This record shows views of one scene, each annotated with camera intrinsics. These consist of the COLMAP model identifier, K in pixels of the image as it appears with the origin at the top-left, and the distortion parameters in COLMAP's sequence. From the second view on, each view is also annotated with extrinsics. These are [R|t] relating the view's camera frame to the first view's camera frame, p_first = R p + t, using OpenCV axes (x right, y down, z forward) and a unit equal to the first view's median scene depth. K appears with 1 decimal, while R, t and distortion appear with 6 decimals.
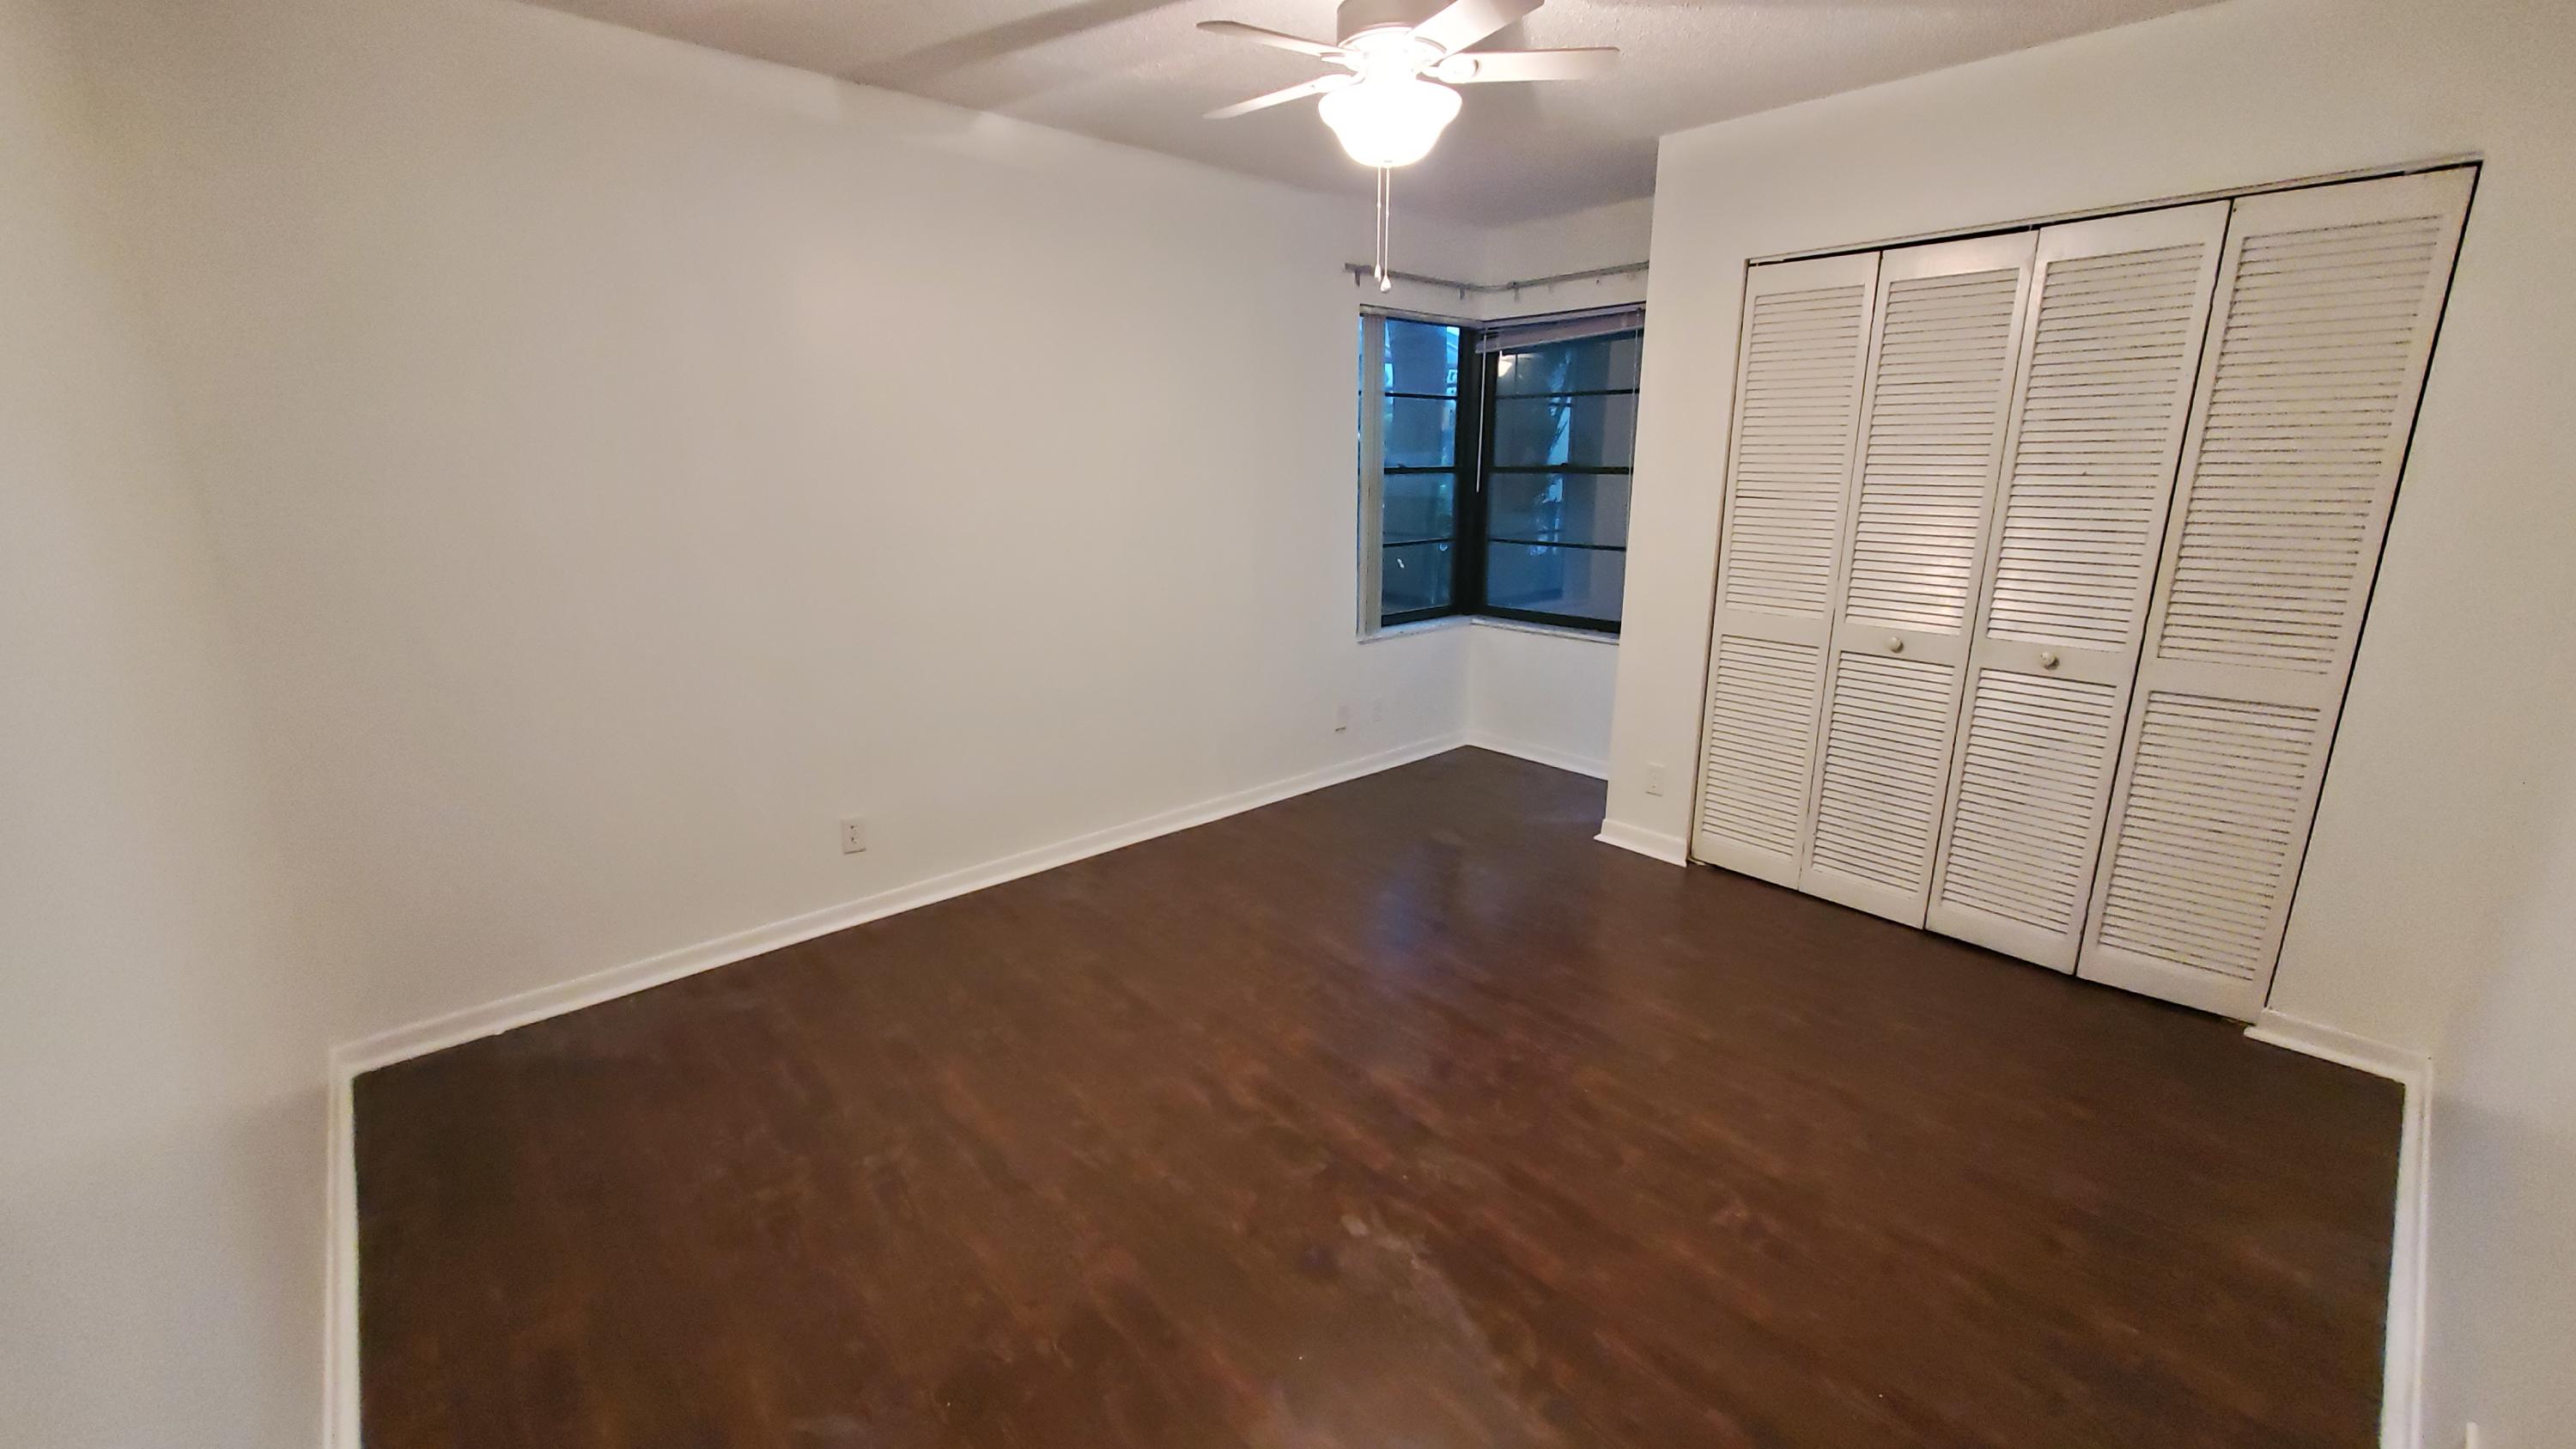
lens RADIAL K [[1015.9, 0, 1272.4], [0, 1015.9, 708.2], [0, 0, 1]] dist [0.001893, -0.000351]
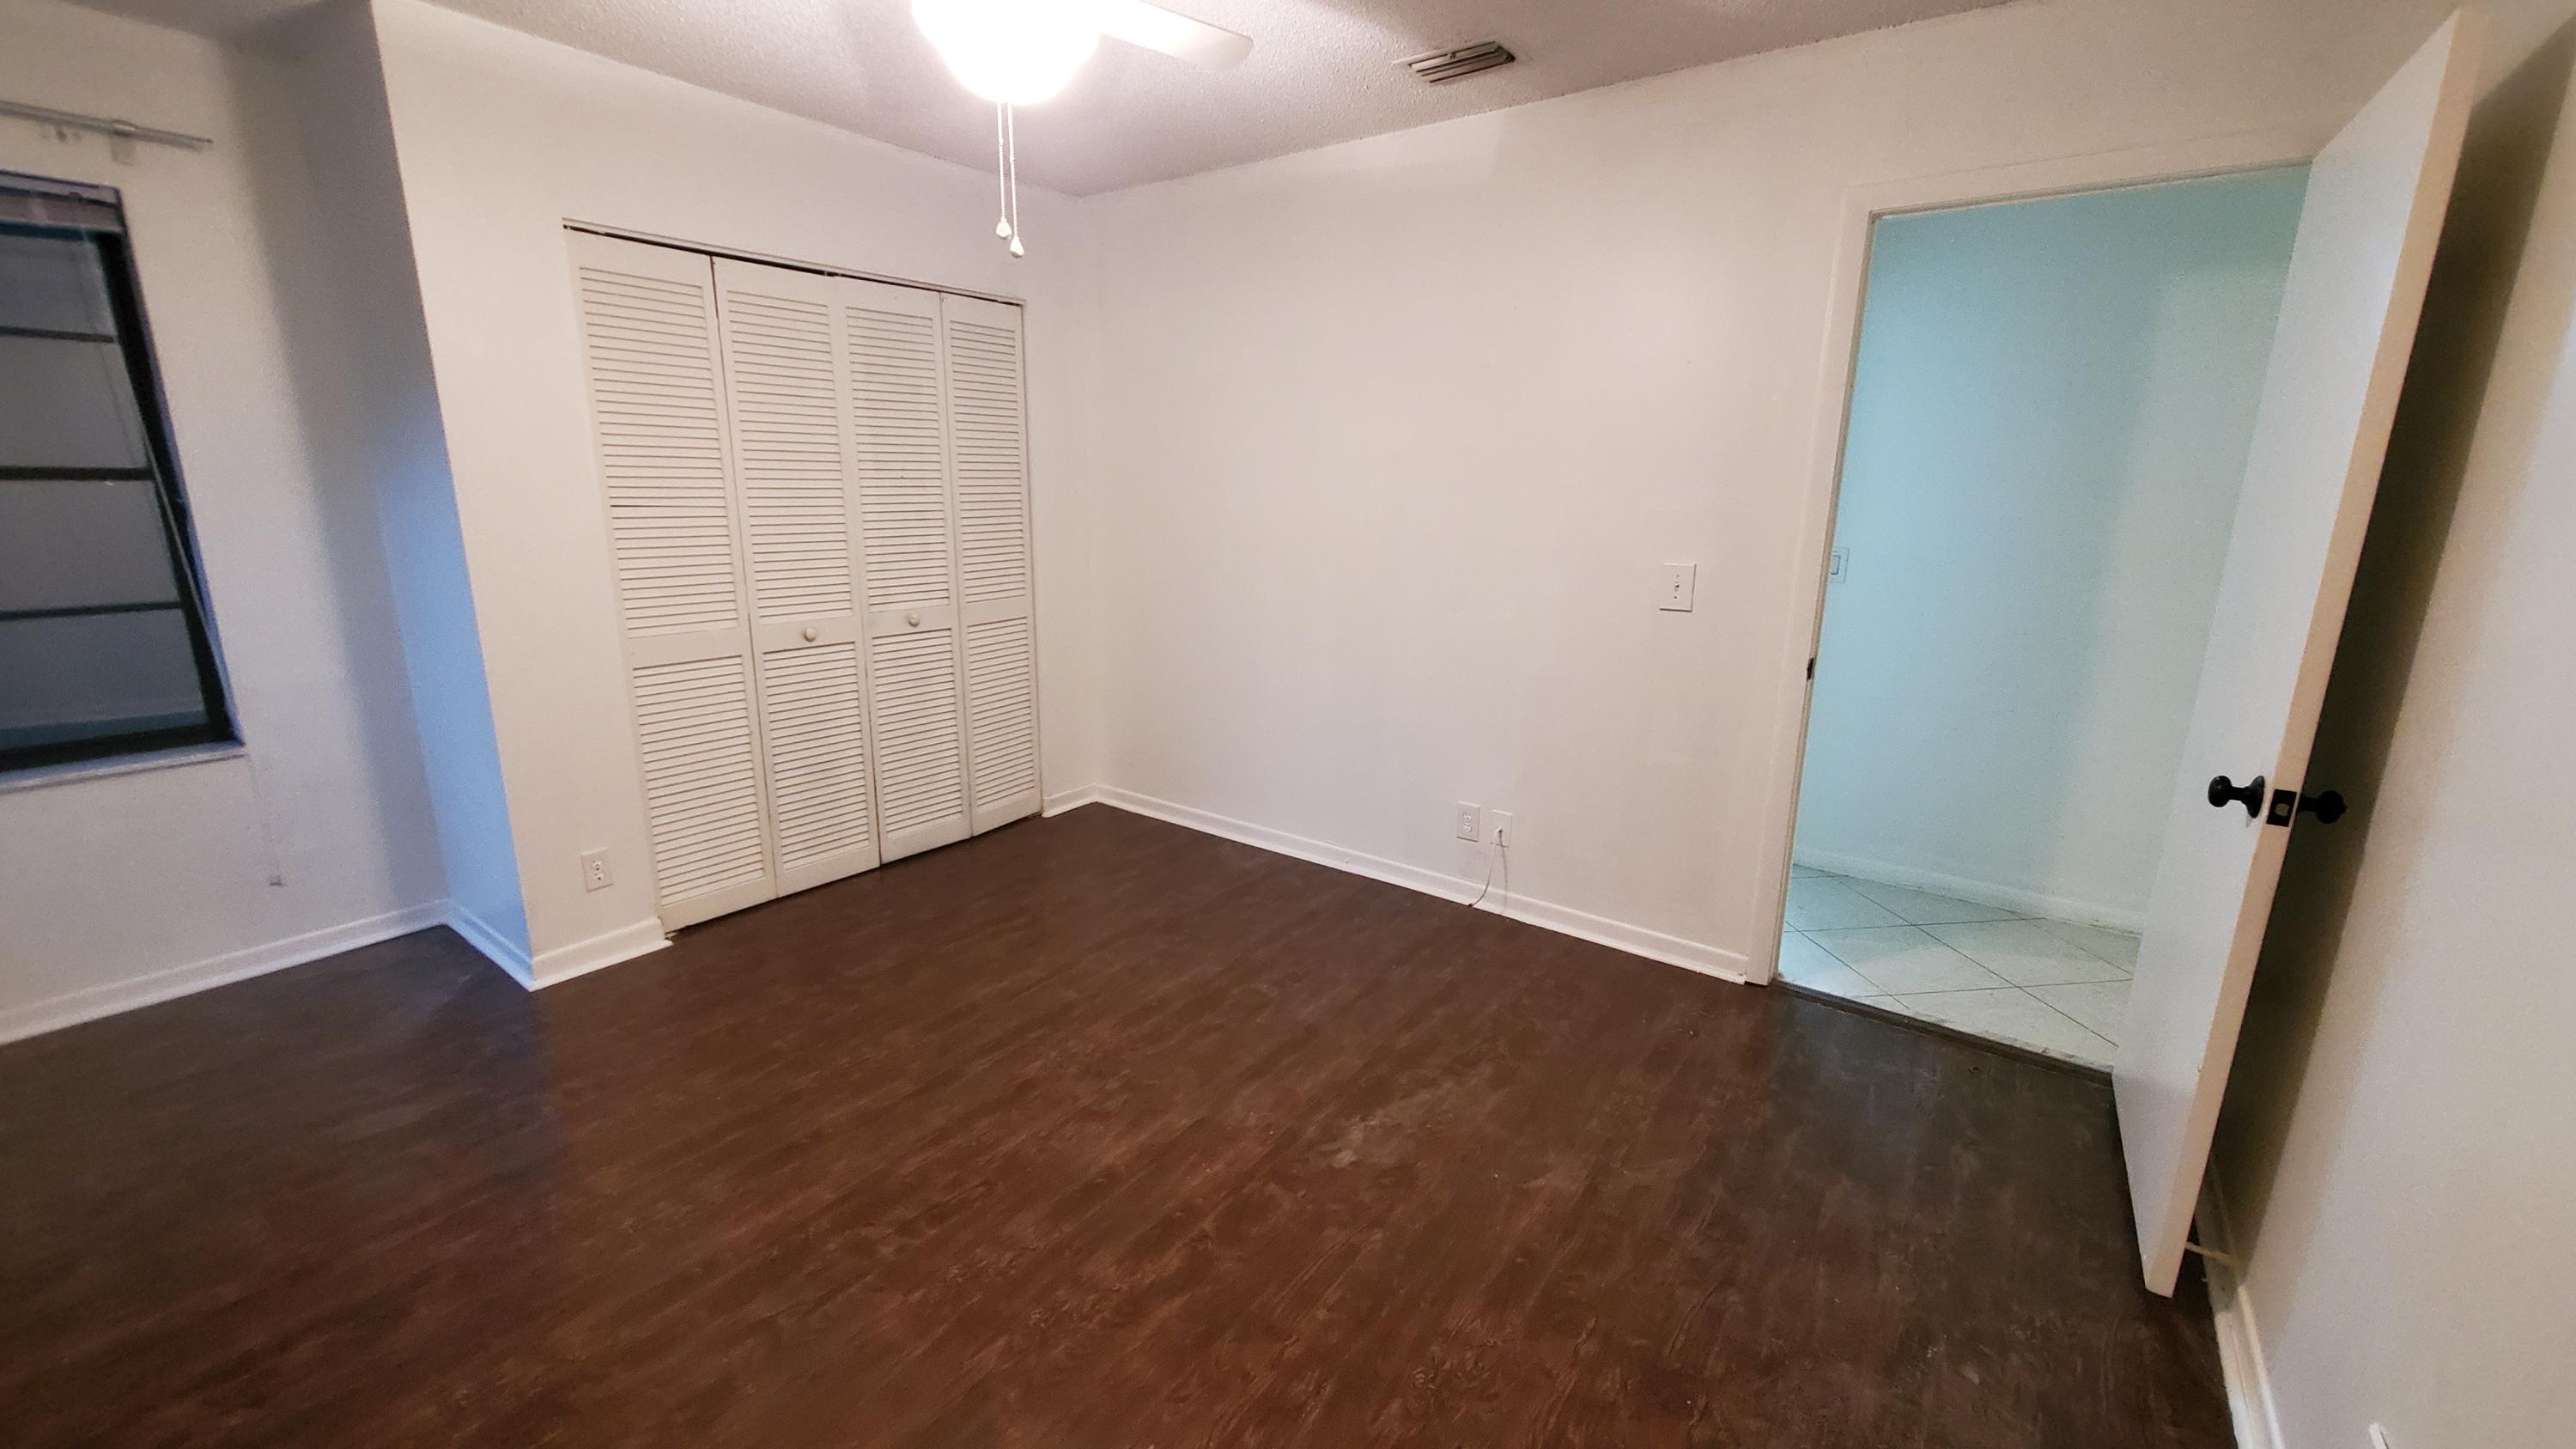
lens RADIAL K [[1015.9, 0, 1272.4], [0, 1015.9, 708.2], [0, 0, 1]] dist [0.001893, -0.000351]
pose [[-0.203186, -0.221272, 0.953810, -0.655223], [0.223554, 0.937917, 0.265207, -0.201302], [-0.953278, 0.267114, -0.141105, 0.848948]]
